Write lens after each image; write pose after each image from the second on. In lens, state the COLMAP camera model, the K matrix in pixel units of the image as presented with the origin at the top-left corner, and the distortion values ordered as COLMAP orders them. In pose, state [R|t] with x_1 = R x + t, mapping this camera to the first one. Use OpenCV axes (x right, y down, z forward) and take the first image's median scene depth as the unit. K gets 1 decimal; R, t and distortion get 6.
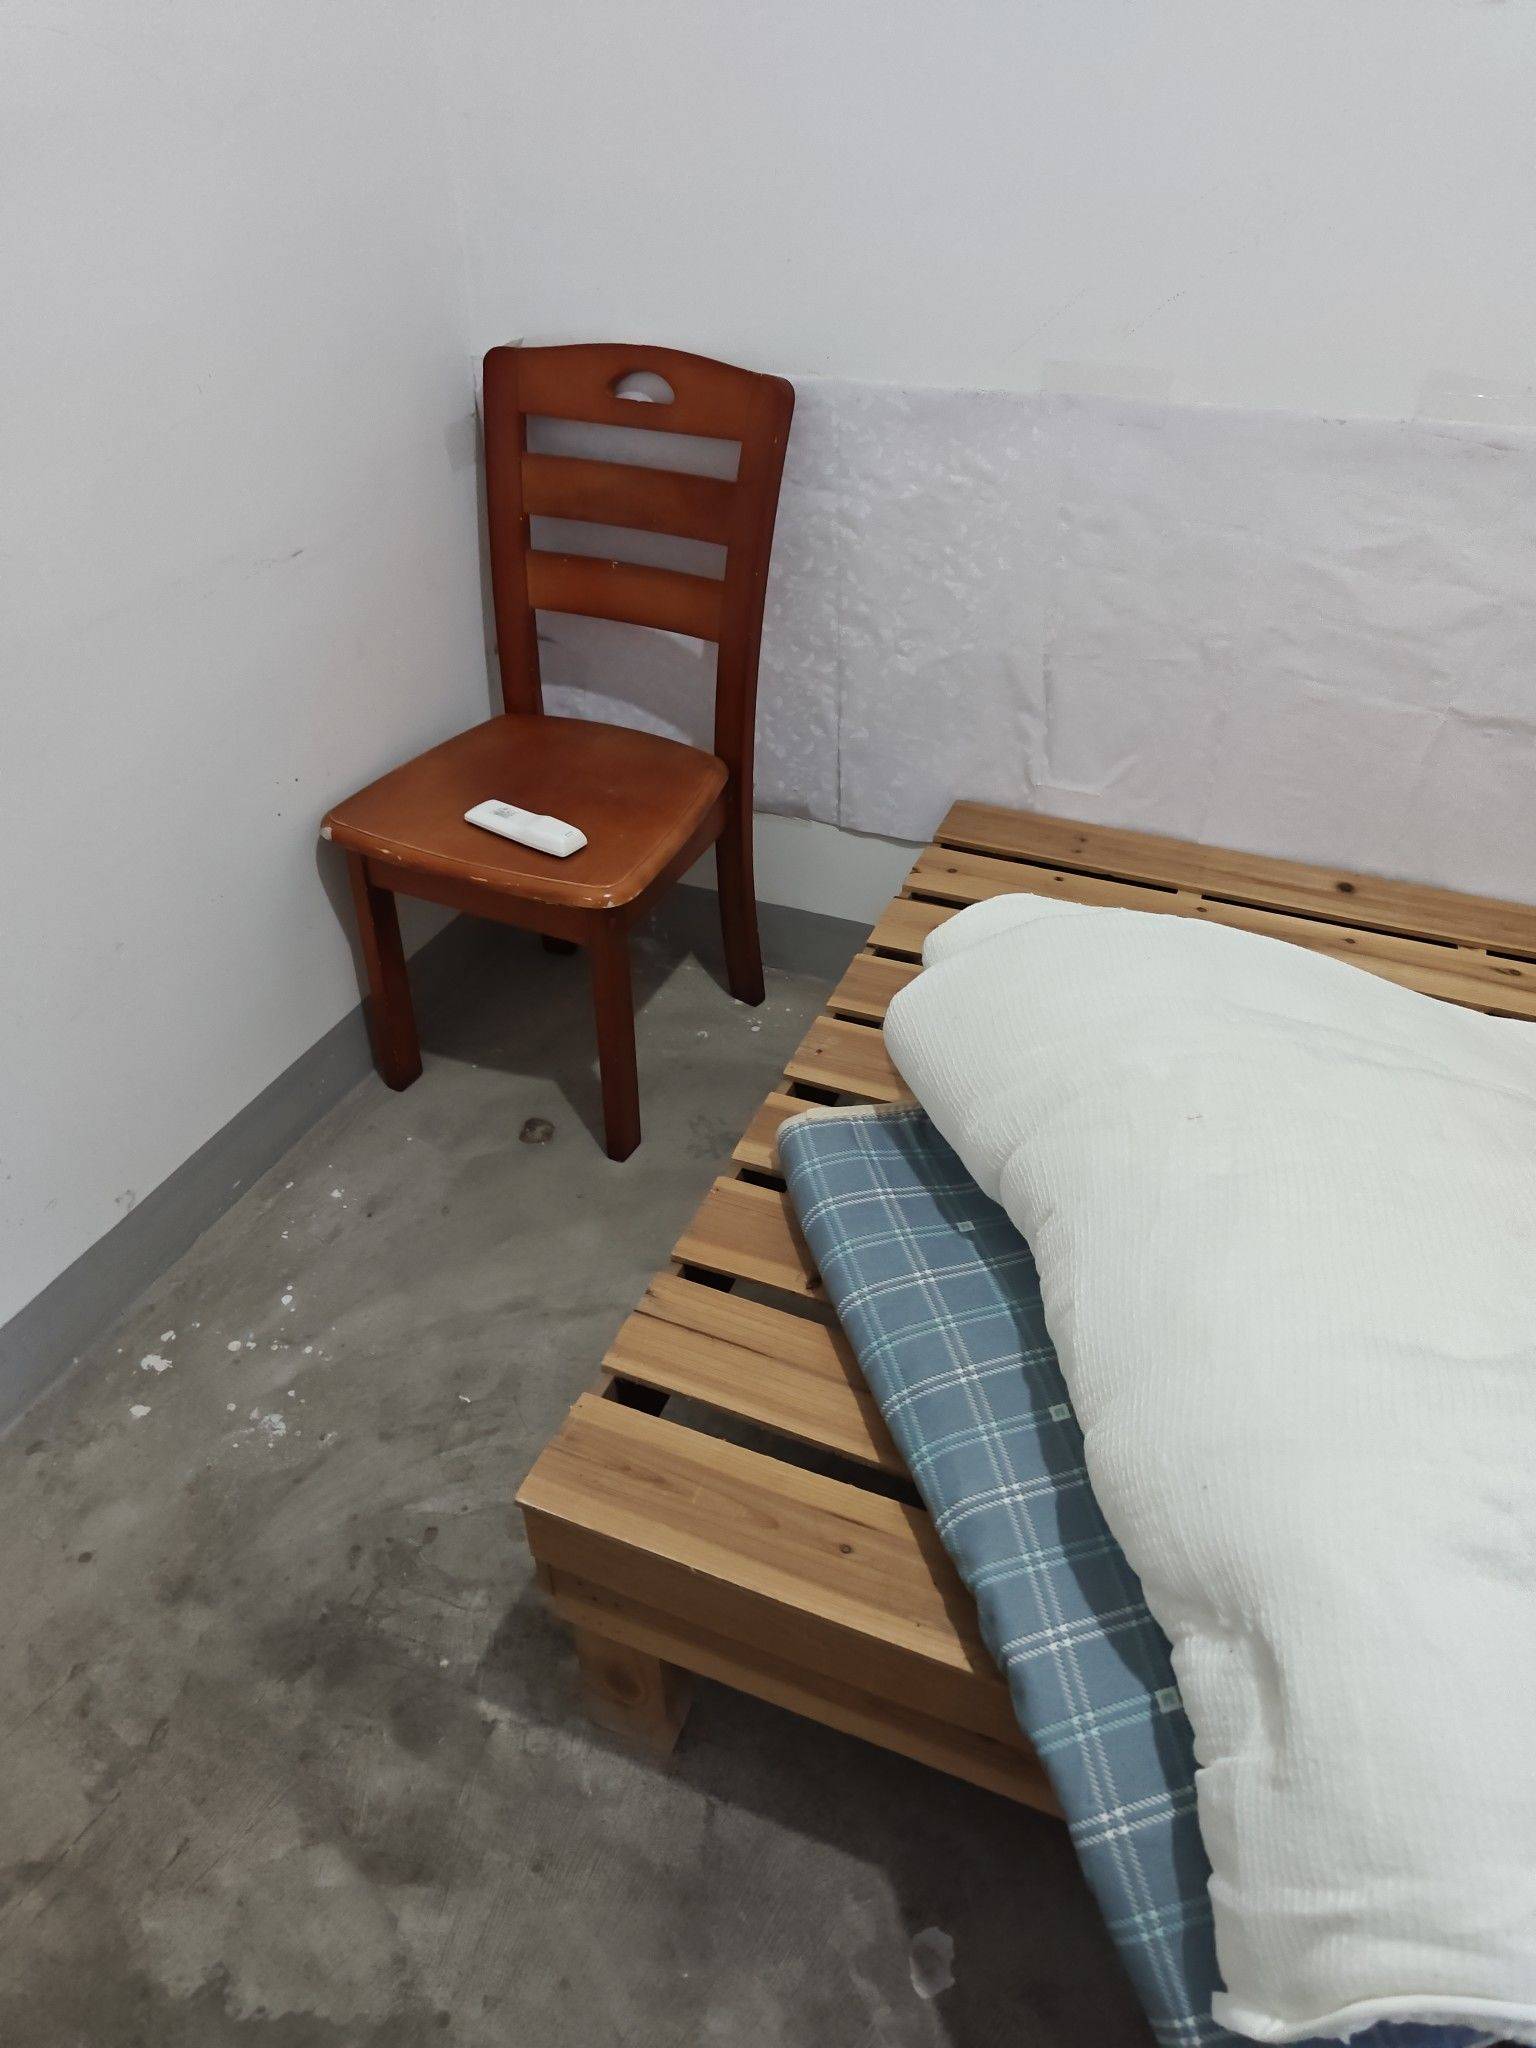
lens RADIAL K [[1429.2, 0, 766.2], [0, 1429.2, 987.6], [0, 0, 1]] dist [-0.010840, 0.010250]
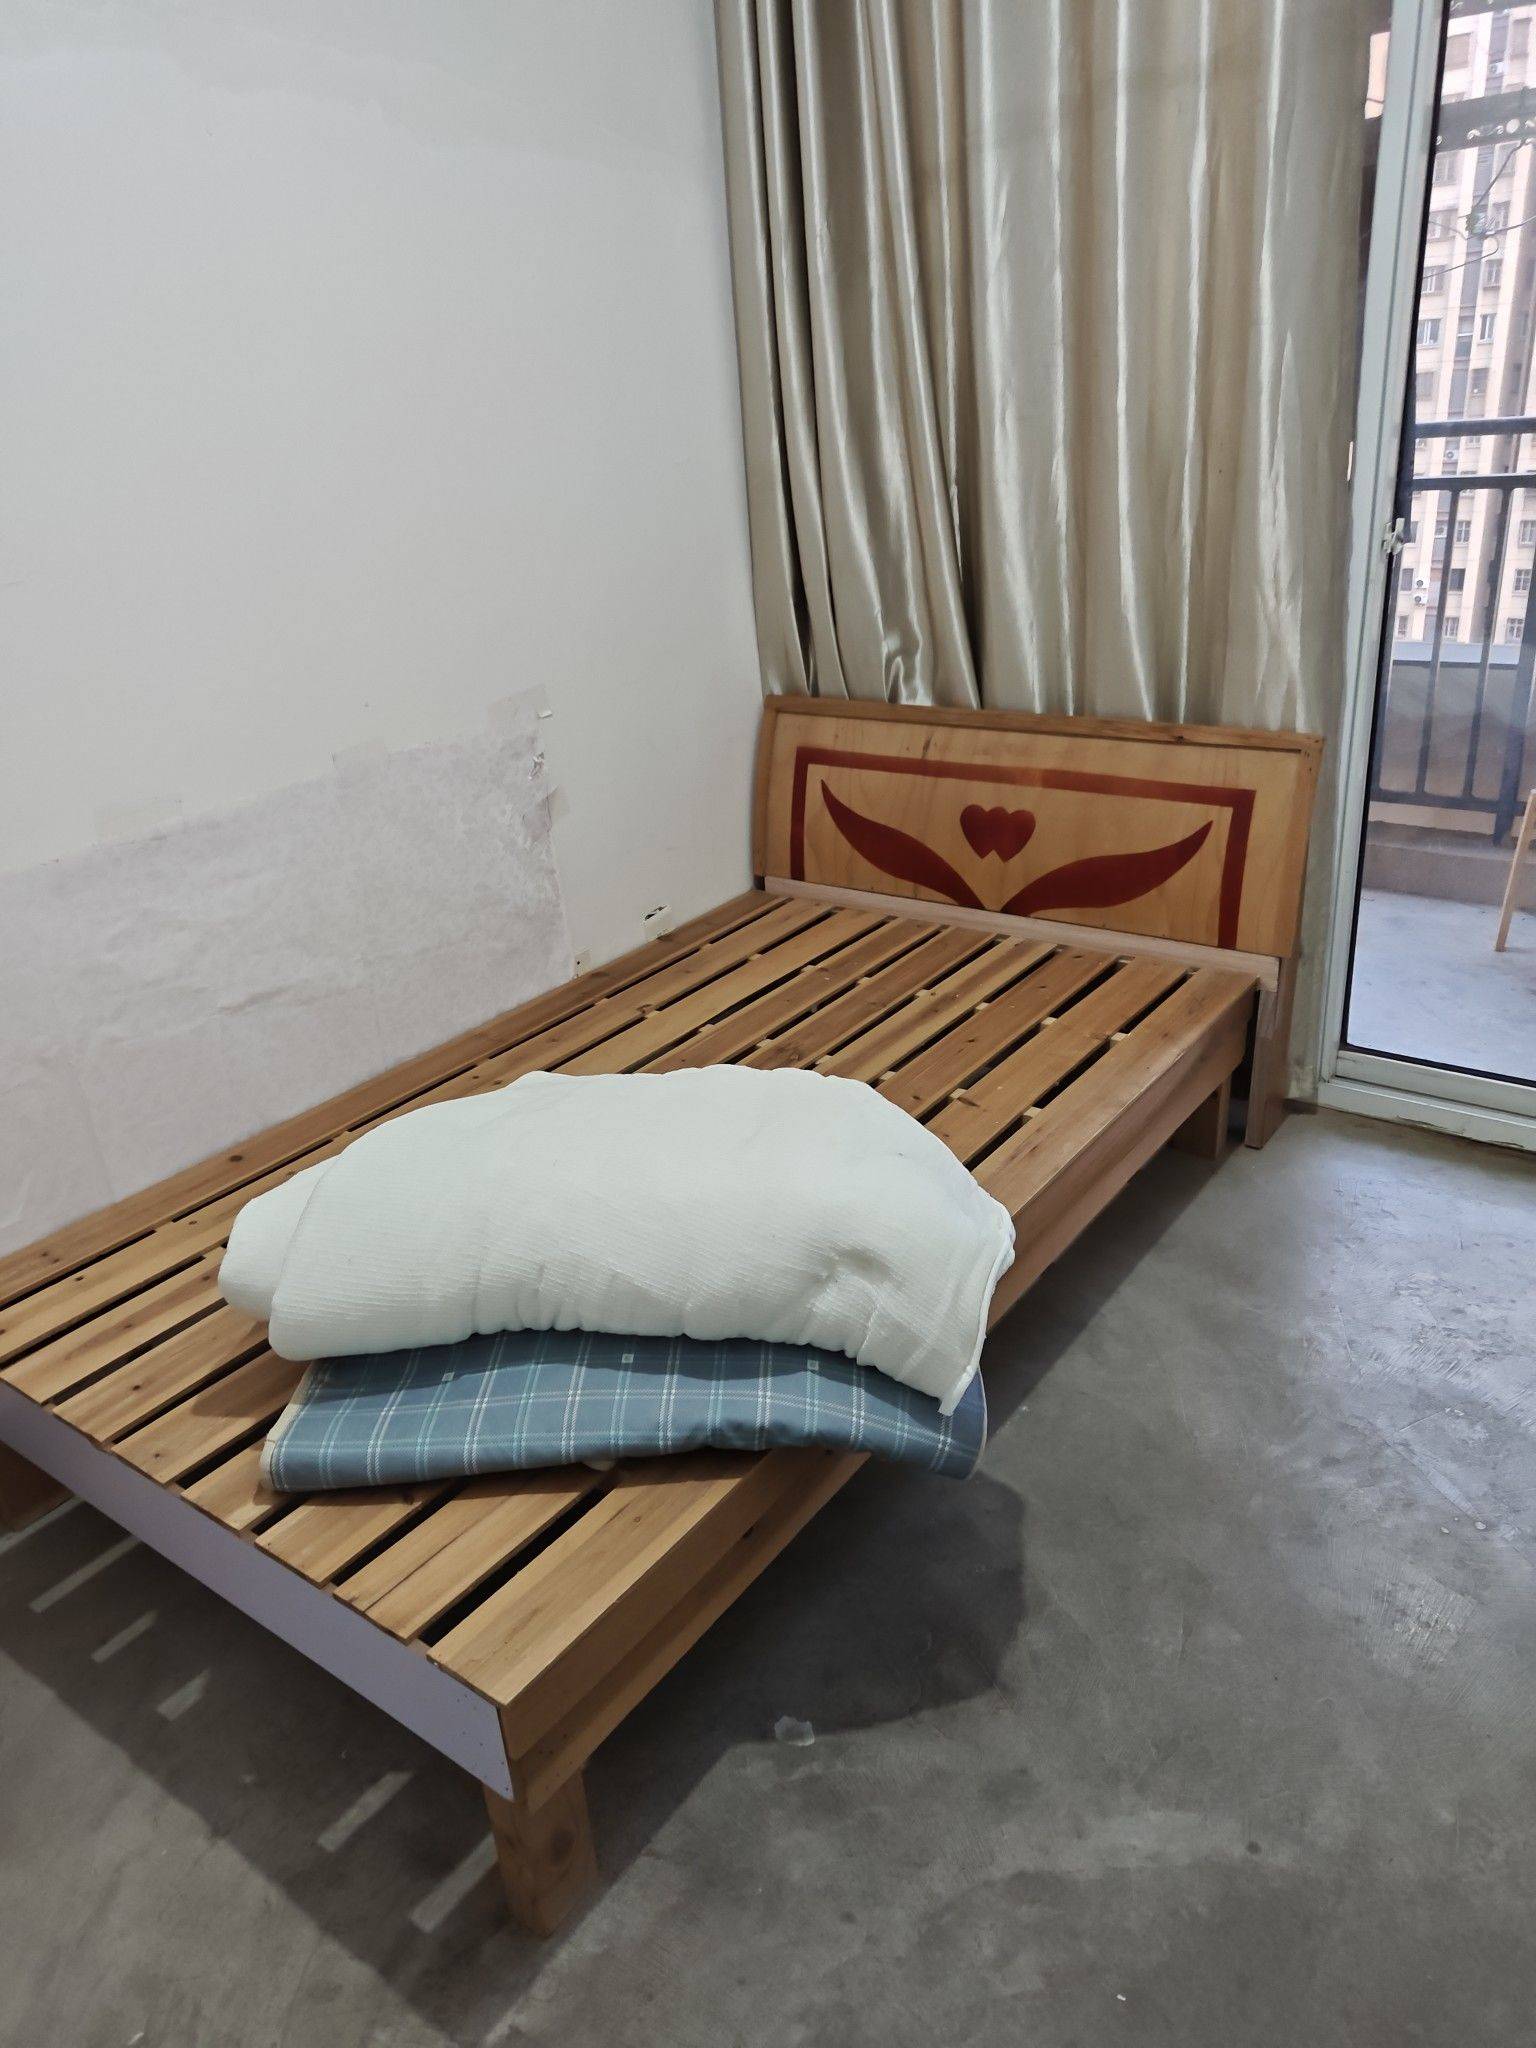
lens RADIAL K [[1429.2, 0, 759.2], [0, 1429.2, 1021.8], [0, 0, 1]] dist [-0.010840, 0.010250]
pose [[0.250002, -0.398896, 0.882259, -0.810587], [0.616741, 0.768035, 0.172489, -0.136169], [-0.746411, 0.501002, 0.438026, 0.019651]]
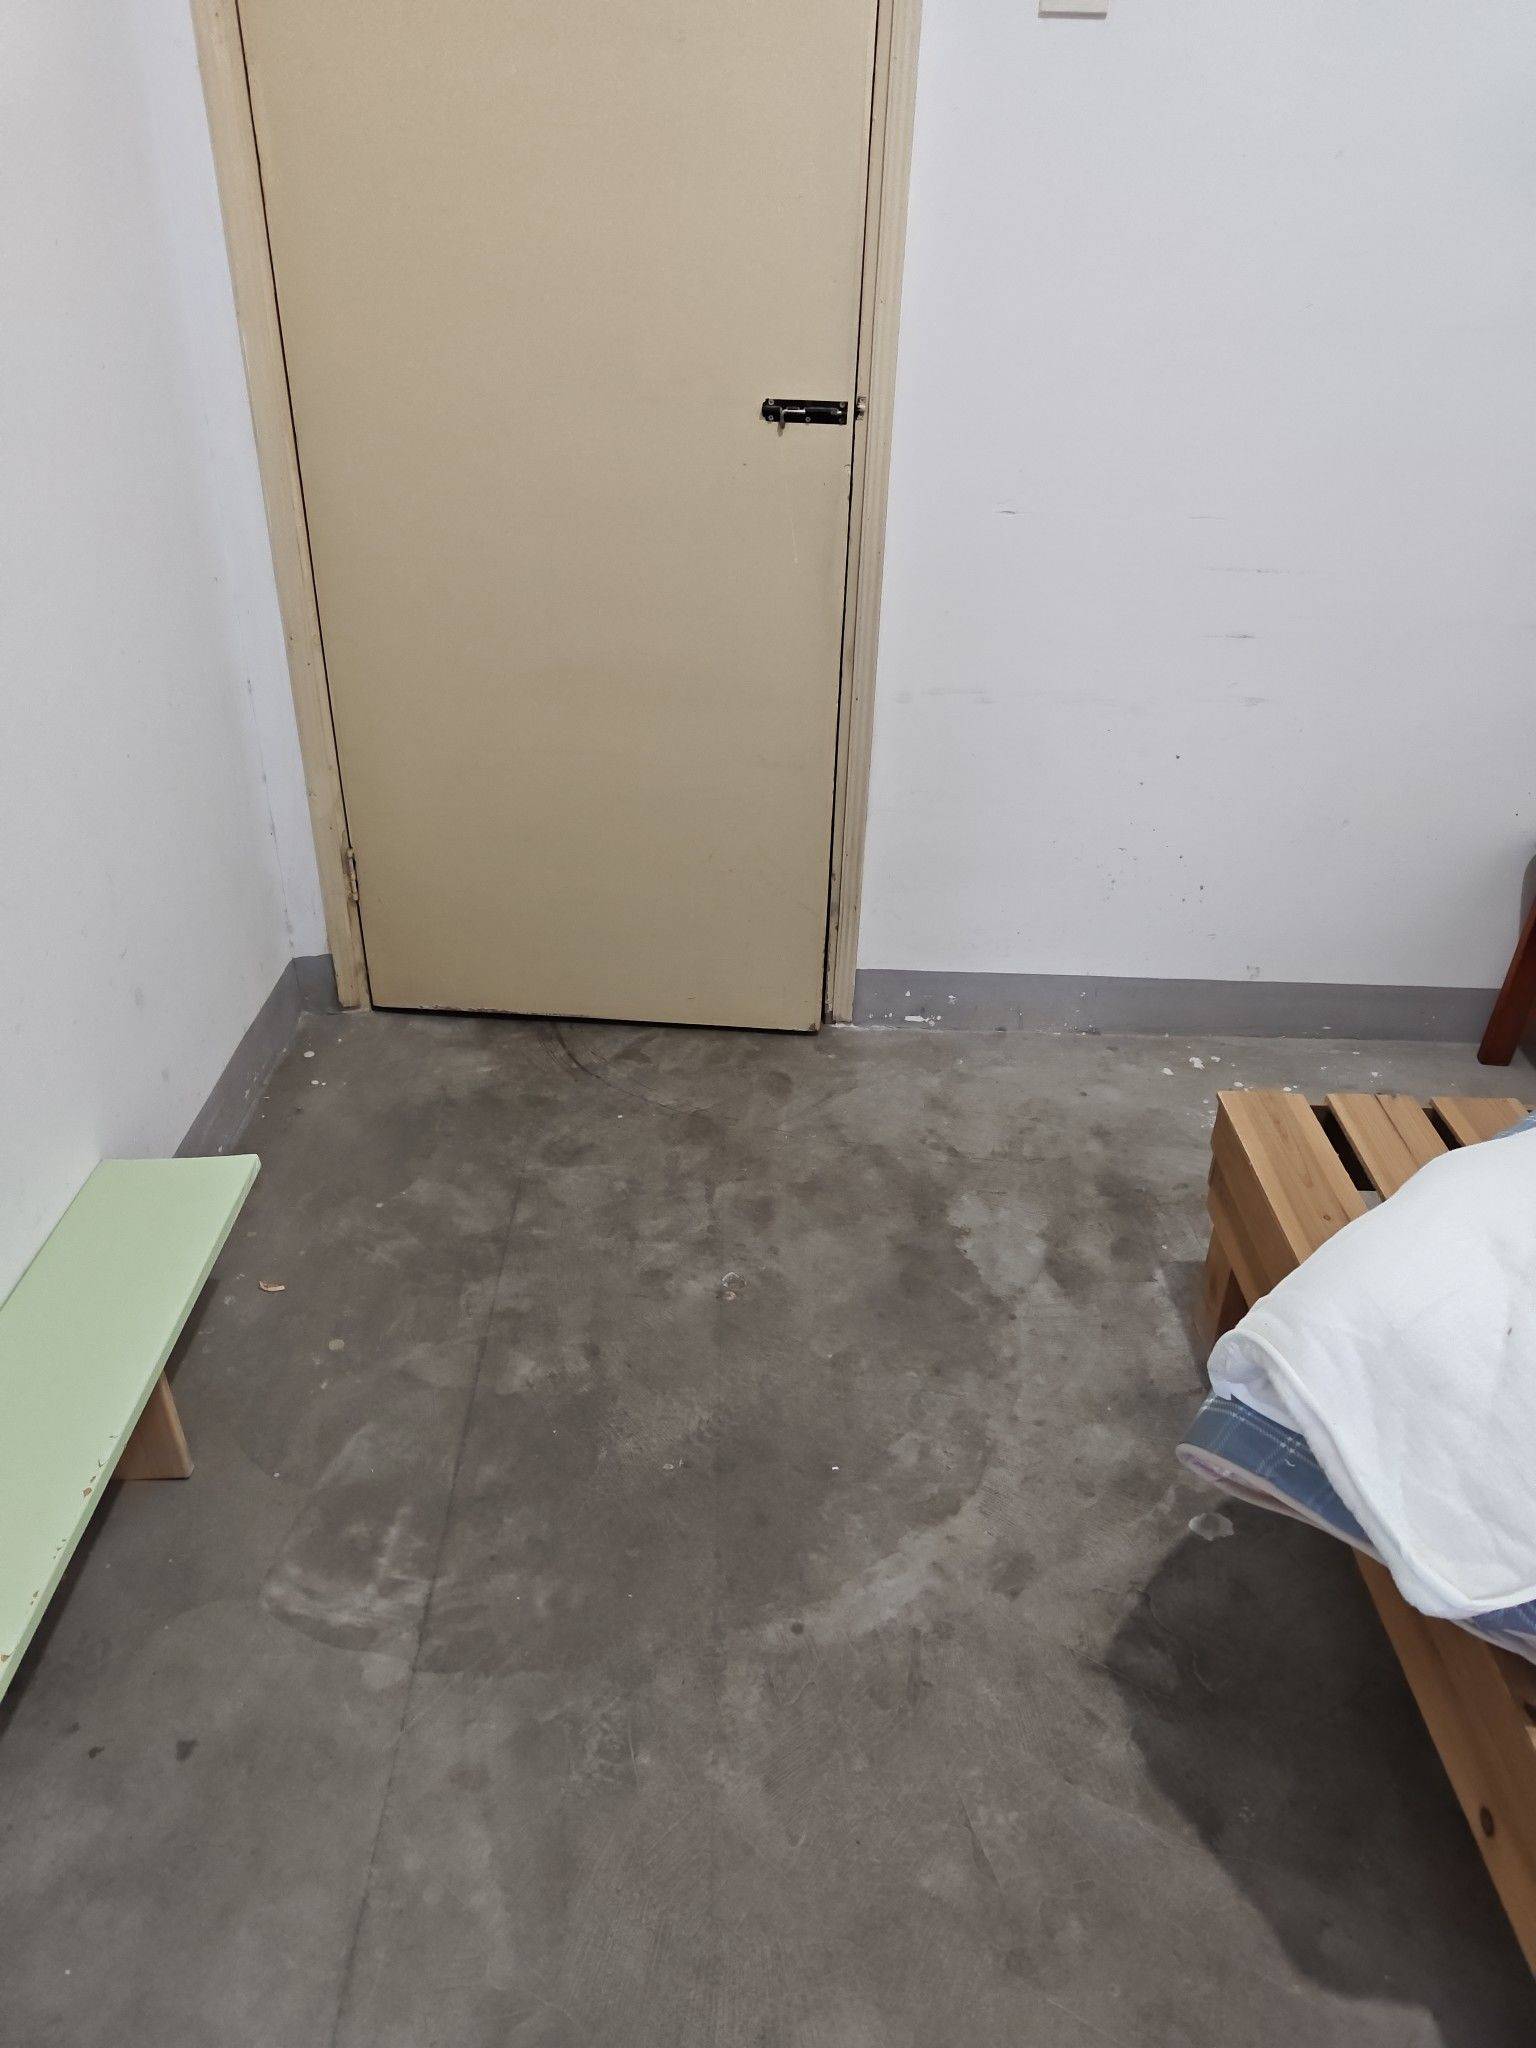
lens RADIAL K [[1429.2, 0, 768.9], [0, 1429.2, 1008.1], [0, 0, 1]] dist [-0.010840, 0.010250]
pose [[0.382840, 0.485342, -0.786051, 0.757240], [-0.558333, 0.799450, 0.221684, 0.171603], [0.736001, 0.354009, 0.577044, -0.331461]]
